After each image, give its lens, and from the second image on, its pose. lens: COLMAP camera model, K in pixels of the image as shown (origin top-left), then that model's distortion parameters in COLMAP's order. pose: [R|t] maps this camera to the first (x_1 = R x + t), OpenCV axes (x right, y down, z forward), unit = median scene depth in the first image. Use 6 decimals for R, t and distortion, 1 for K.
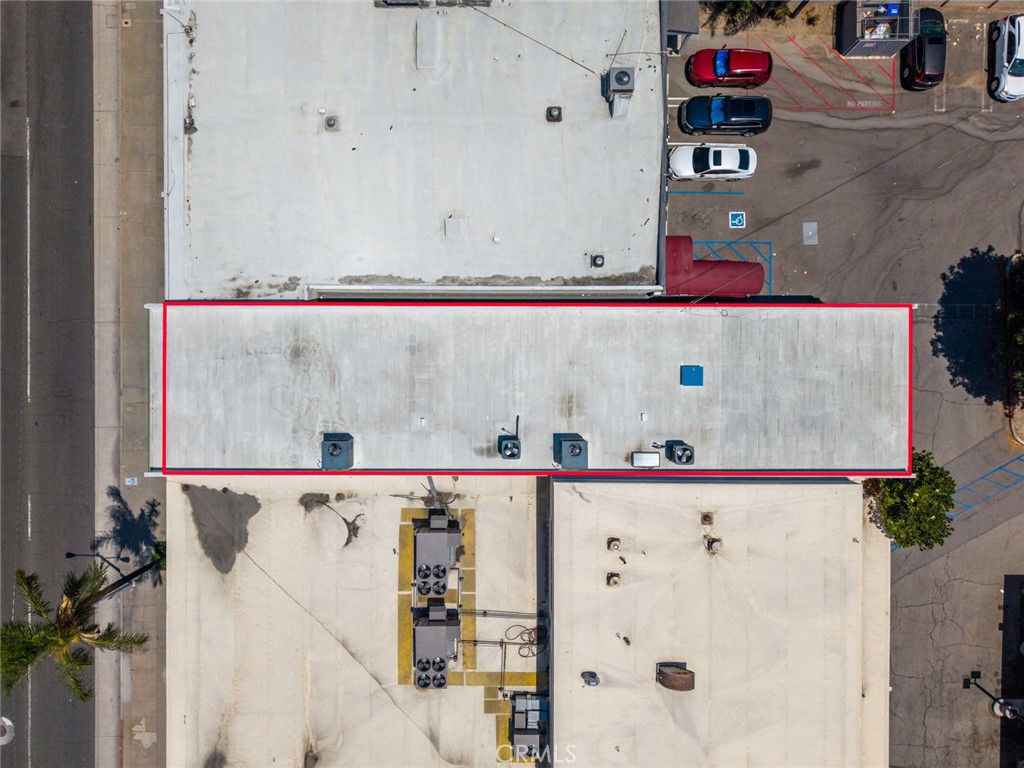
lens RADIAL K [[683.7, 0, 511.2], [0, 683.7, 386.2], [0, 0, 1]] dist [0.034113, -0.033493]
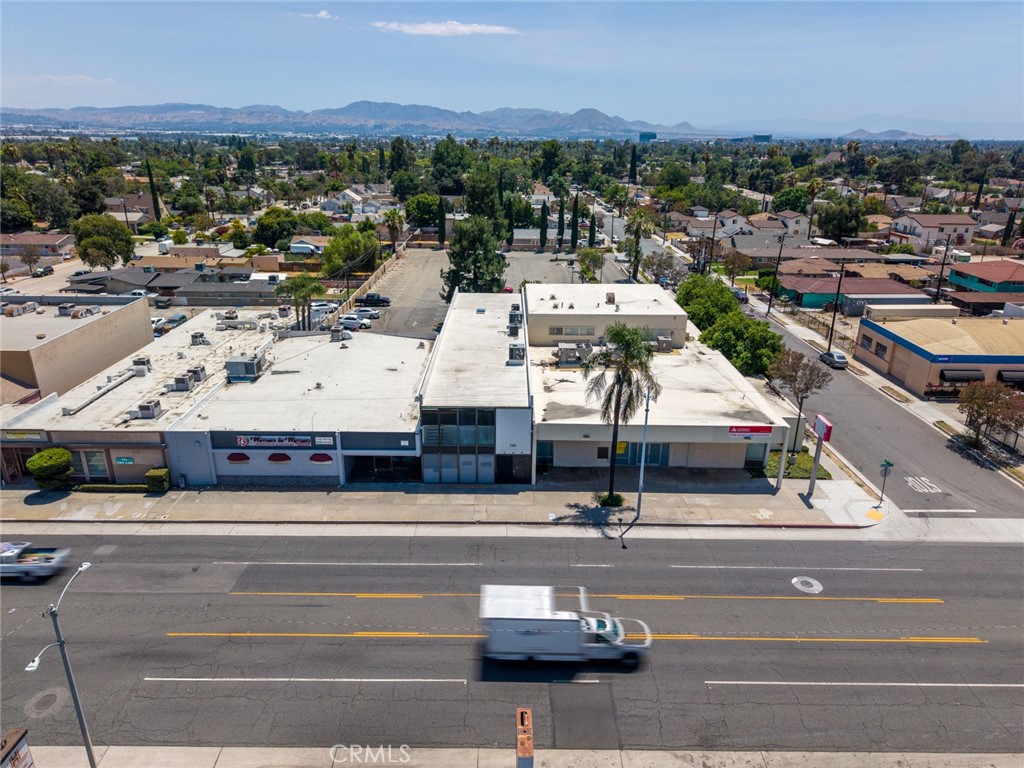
lens RADIAL K [[683.7, 0, 511.2], [0, 683.7, 386.2], [0, 0, 1]] dist [0.034113, -0.033493]
pose [[-0.004207, -0.348255, 0.937390, -1.779072], [0.999991, -0.002378, 0.003605, 0.071783], [0.000974, 0.937397, 0.348262, 0.422908]]
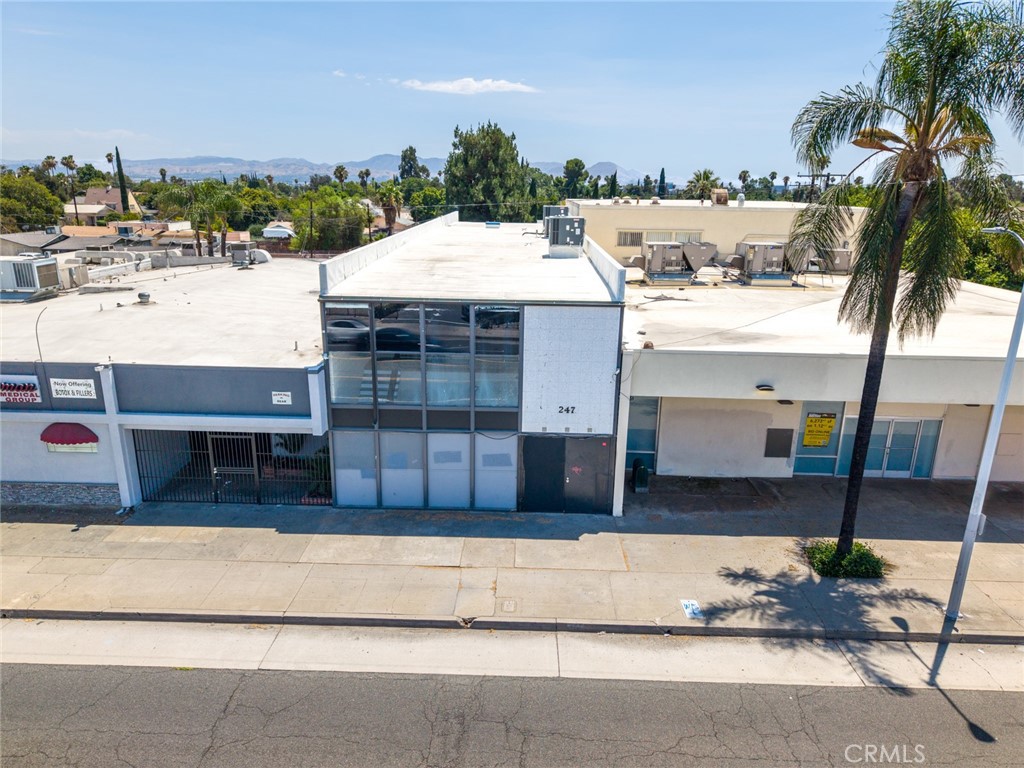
lens RADIAL K [[683.7, 0, 511.2], [0, 683.7, 386.2], [0, 0, 1]] dist [0.034113, -0.033493]
pose [[0.021157, -0.282709, 0.958972, -1.009621], [0.999772, 0.008689, -0.019496, 0.046191], [-0.002821, 0.959166, 0.282828, 0.860892]]
